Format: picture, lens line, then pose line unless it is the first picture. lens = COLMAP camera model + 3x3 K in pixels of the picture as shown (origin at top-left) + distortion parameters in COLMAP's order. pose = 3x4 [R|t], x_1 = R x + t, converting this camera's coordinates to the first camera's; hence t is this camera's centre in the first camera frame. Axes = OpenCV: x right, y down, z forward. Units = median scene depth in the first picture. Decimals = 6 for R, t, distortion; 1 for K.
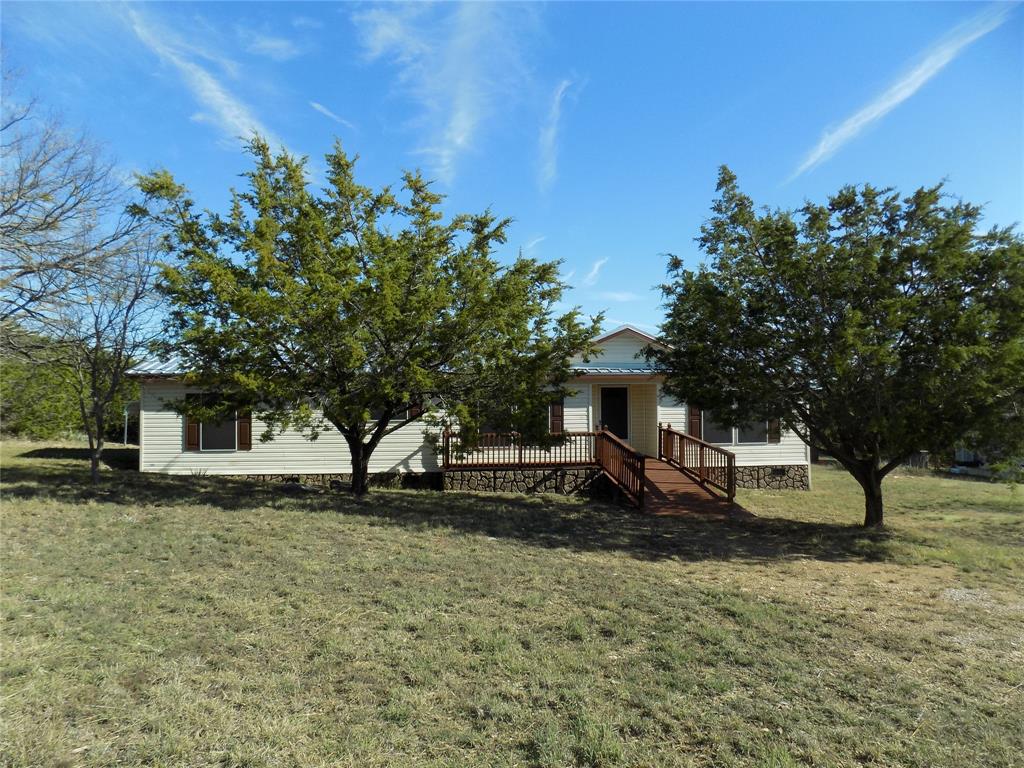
lens RADIAL K [[697.0, 0, 514.4], [0, 697.0, 387.2], [0, 0, 1]] dist [-0.029616, 0.039193]
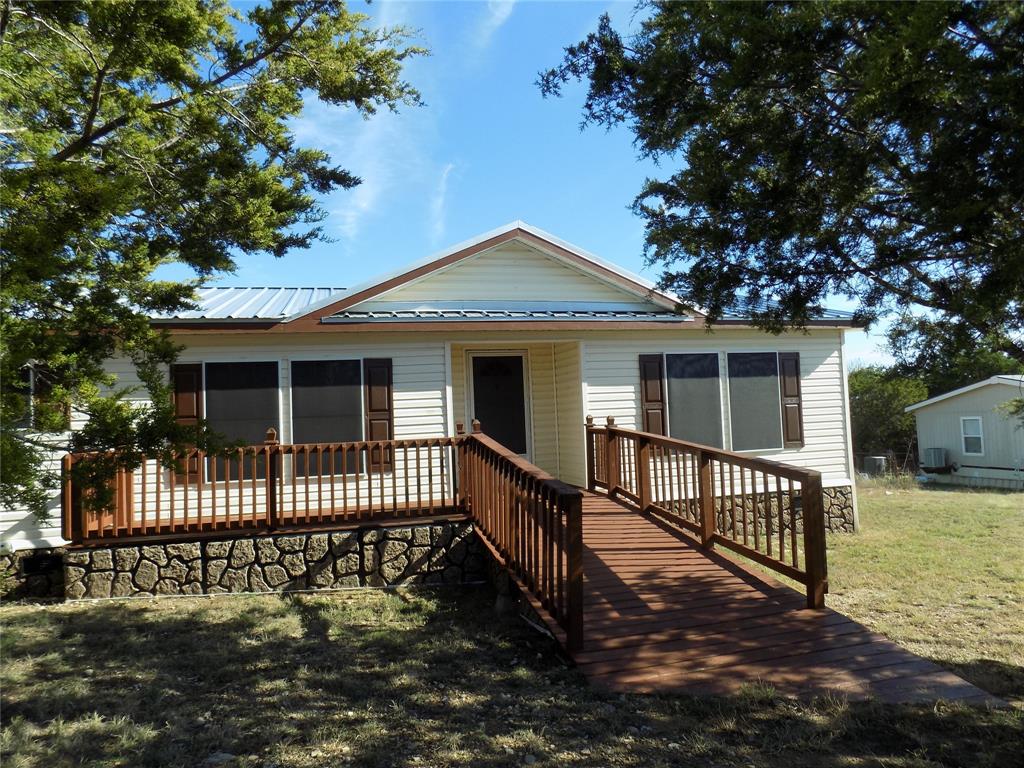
lens RADIAL K [[697.0, 0, 509.3], [0, 697.0, 383.9], [0, 0, 1]] dist [-0.029616, 0.039193]
pose [[0.990045, -0.028280, 0.137883, 0.090362], [0.033779, 0.998718, -0.037701, 0.048434], [-0.136641, 0.041983, 0.989731, 0.554450]]
